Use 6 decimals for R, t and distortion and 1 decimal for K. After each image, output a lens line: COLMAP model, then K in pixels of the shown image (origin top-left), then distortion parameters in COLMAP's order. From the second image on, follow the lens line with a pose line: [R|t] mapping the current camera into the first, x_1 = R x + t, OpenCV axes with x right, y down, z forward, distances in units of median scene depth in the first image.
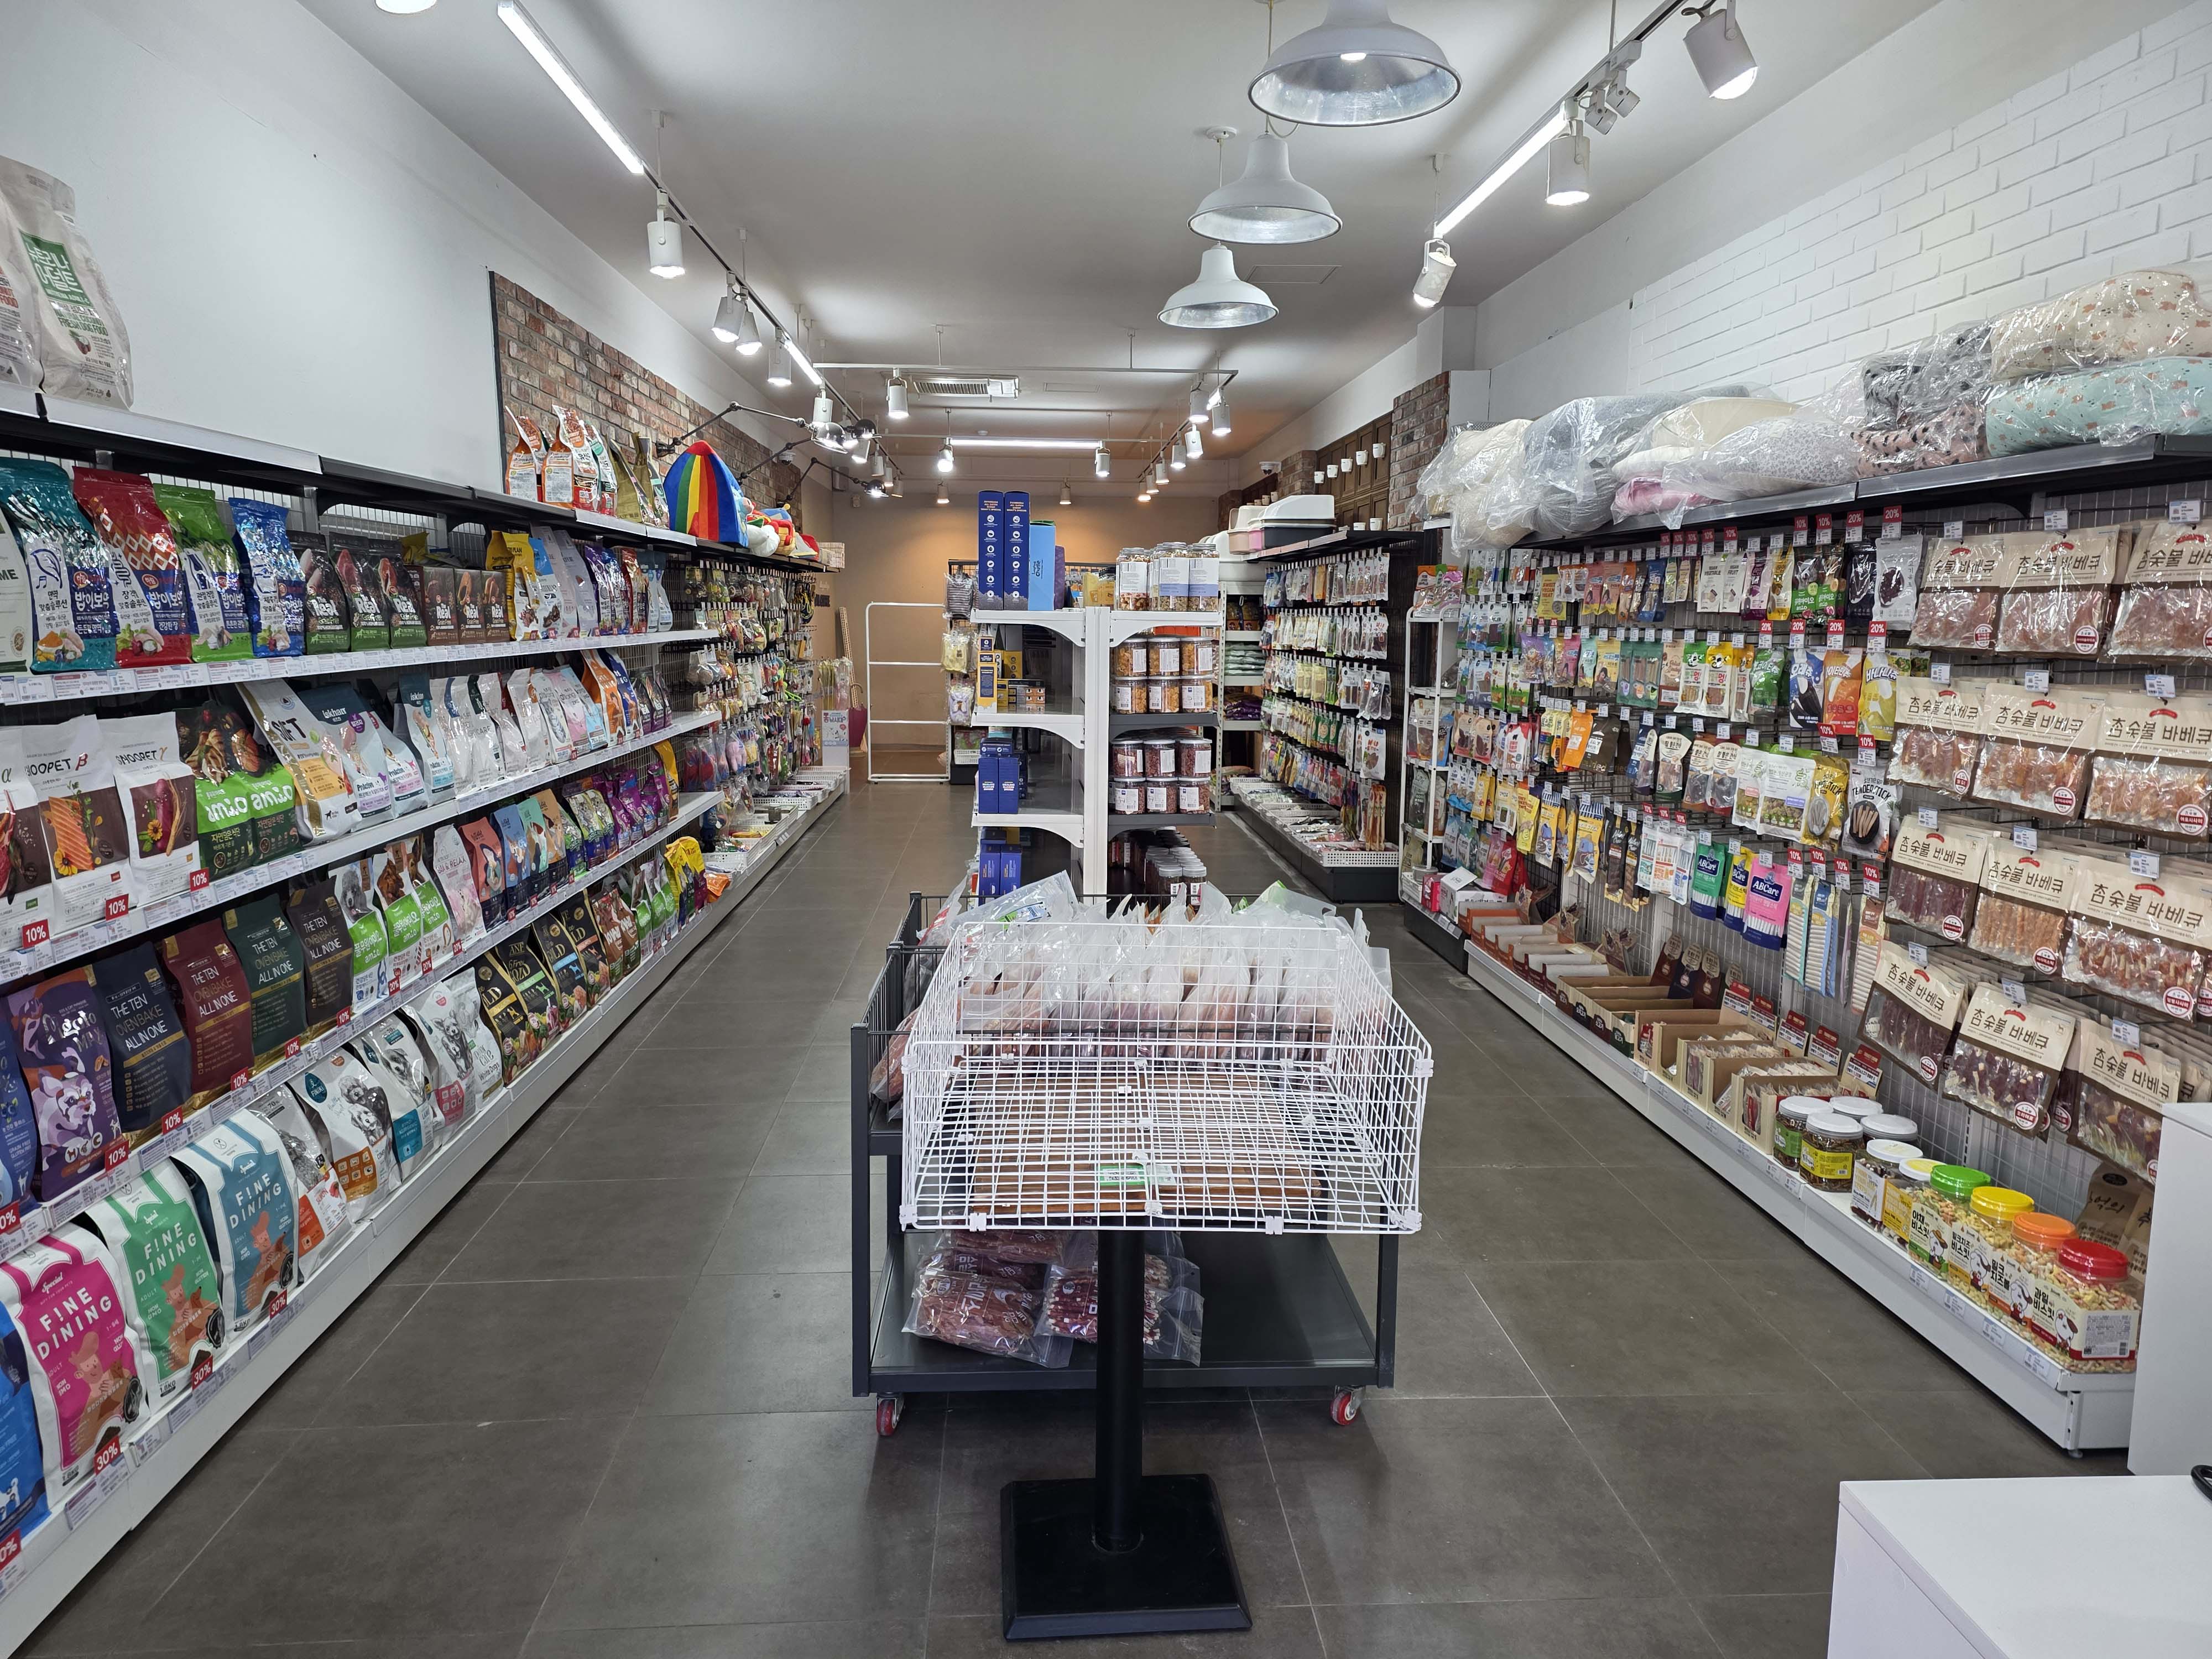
lens RADIAL K [[1475.6, 0, 1106.0], [0, 1475.6, 829.5], [0, 0, 1]] dist [0.125731, -0.070469]
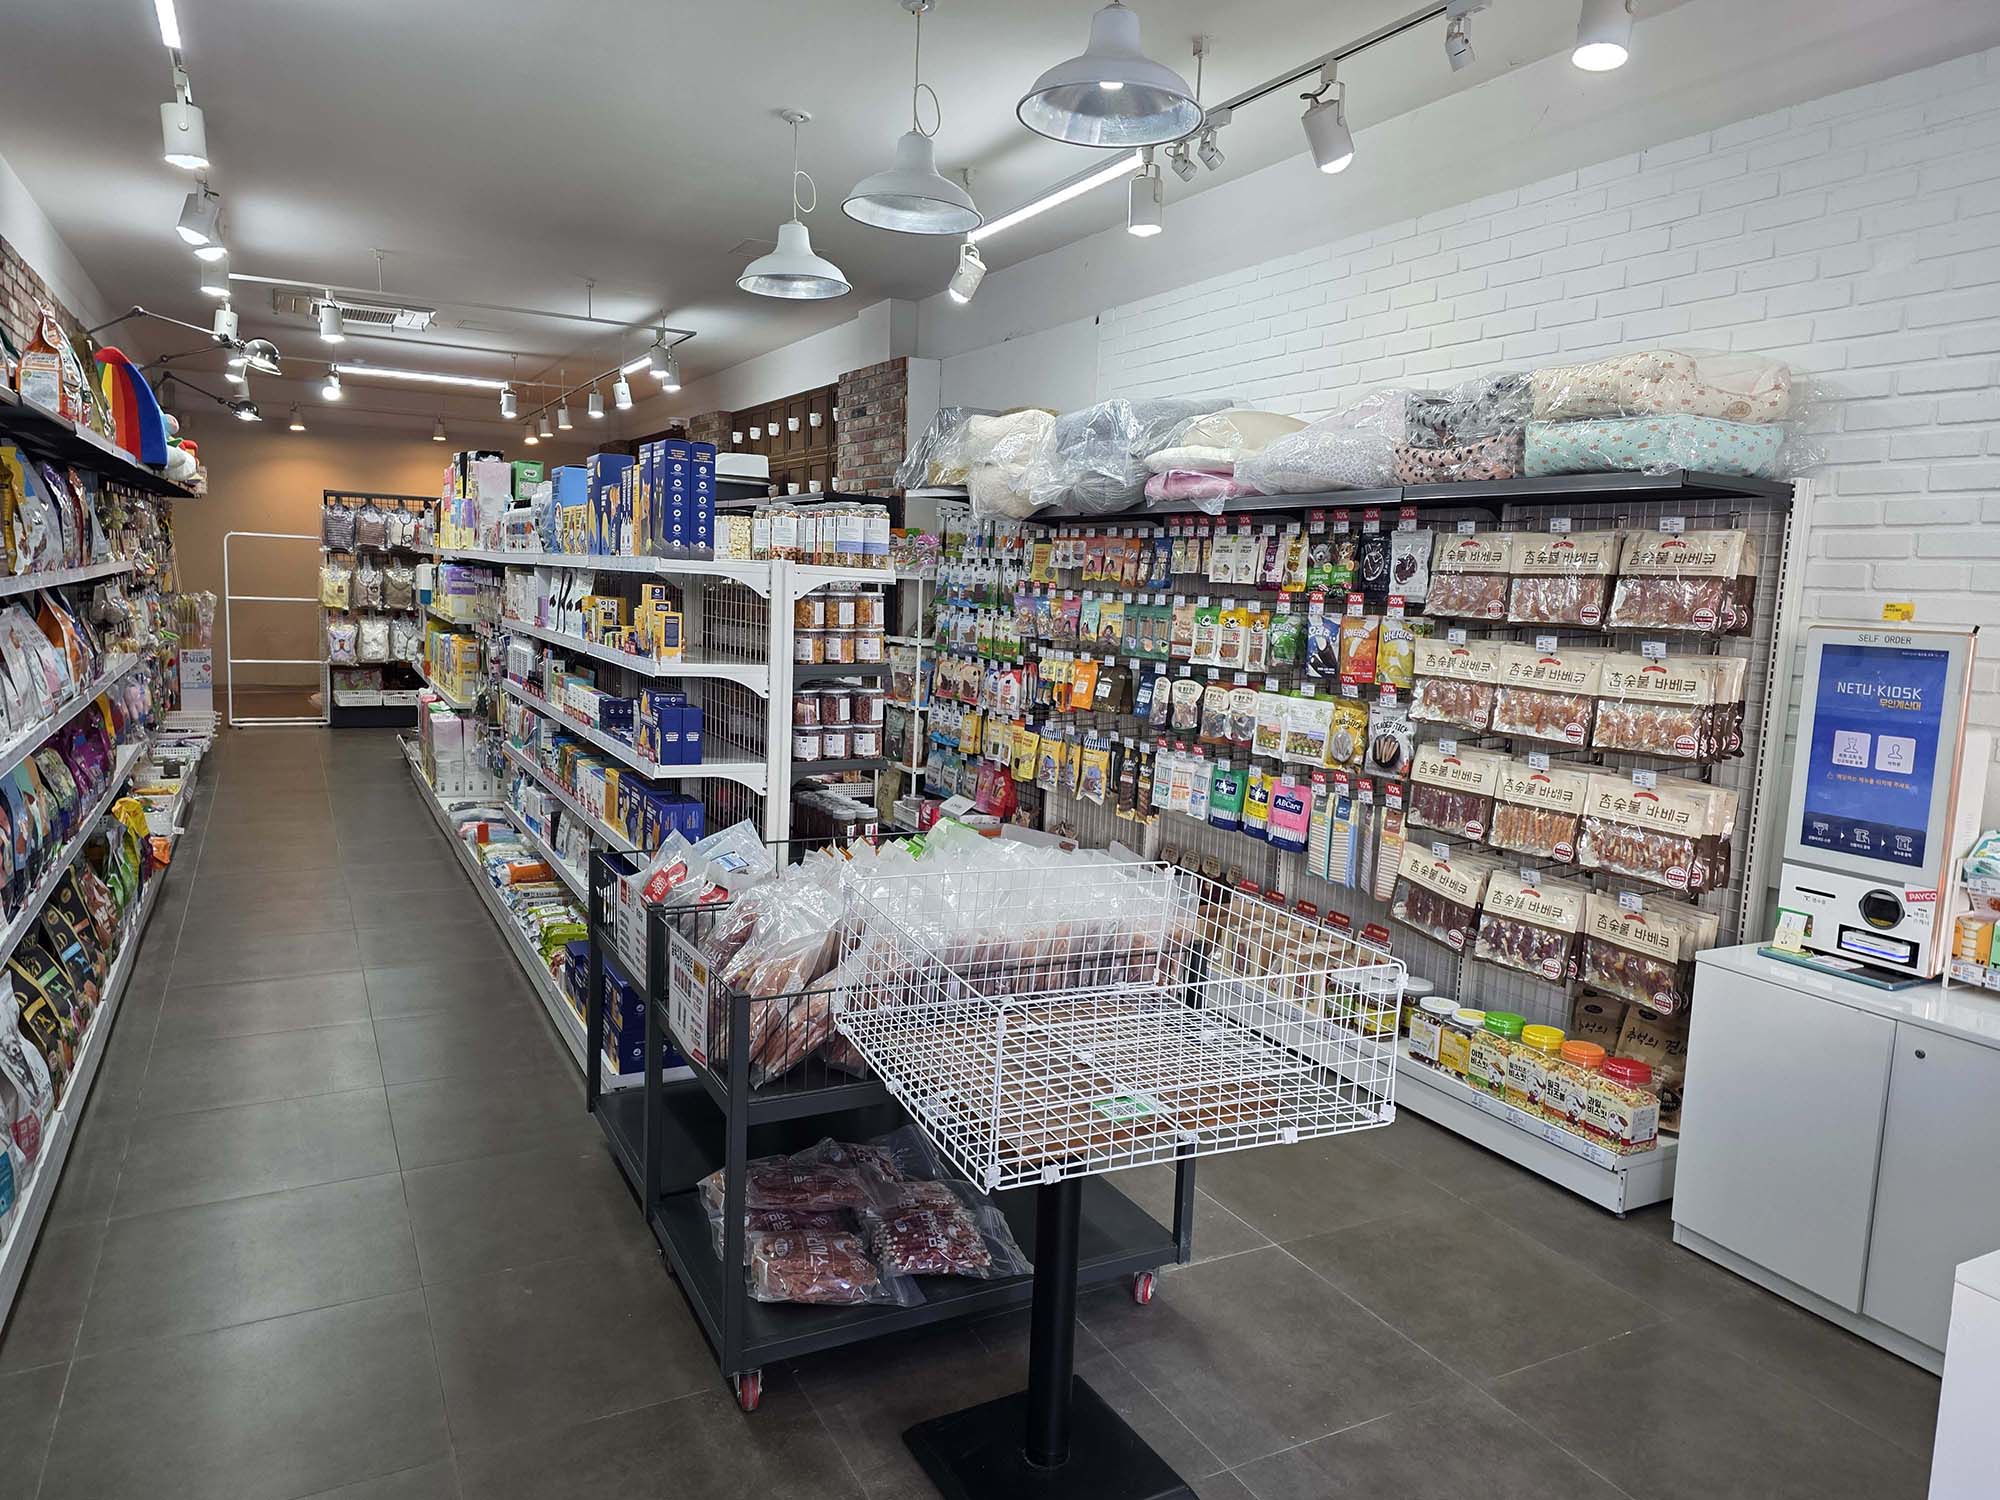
lens RADIAL K [[1324.9, 0, 1000.0], [0, 1324.9, 750.0], [0, 0, 1]] dist [0.188421, -0.240472]
pose [[0.907191, -0.026972, 0.419853, -0.258339], [0.029275, 0.999571, 0.000958, -0.015159], [-0.419699, 0.011422, 0.907591, 0.094311]]
